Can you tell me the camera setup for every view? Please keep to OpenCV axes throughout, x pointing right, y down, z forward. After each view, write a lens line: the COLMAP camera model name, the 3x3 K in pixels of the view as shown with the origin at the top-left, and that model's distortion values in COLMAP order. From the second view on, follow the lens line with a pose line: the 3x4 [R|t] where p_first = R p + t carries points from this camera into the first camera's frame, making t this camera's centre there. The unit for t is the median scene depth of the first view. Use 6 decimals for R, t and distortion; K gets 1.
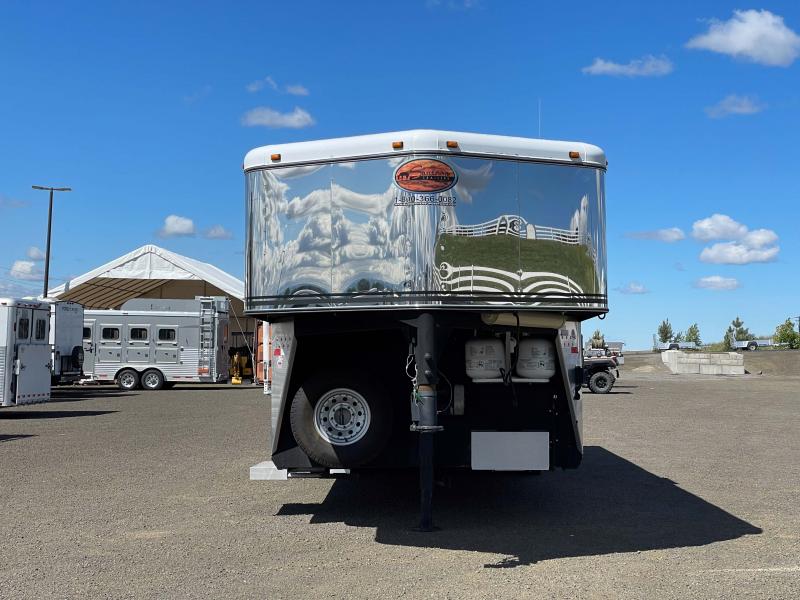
lens RADIAL K [[1252.8, 0, 403.2], [0, 1252.8, 295.8], [0, 0, 1]] dist [0.021109, 0.000000]
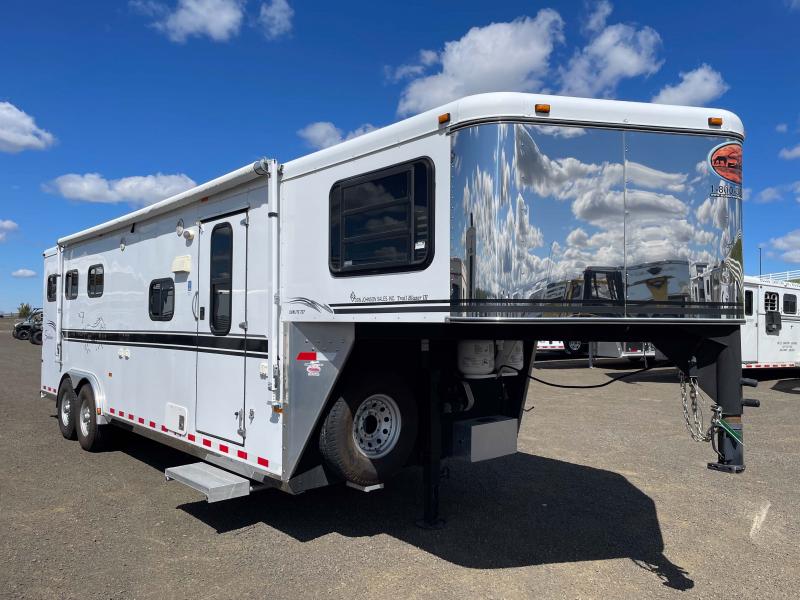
lens RADIAL K [[609.1, 0, 406.2], [0, 609.1, 300.6], [0, 0, 1]] dist [0.048073, -0.019153]
pose [[0.718640, 0.024858, 0.694938, -0.342074], [-0.041208, 0.999127, 0.006874, 0.002235], [-0.694160, -0.033578, 0.719037, 0.670669]]
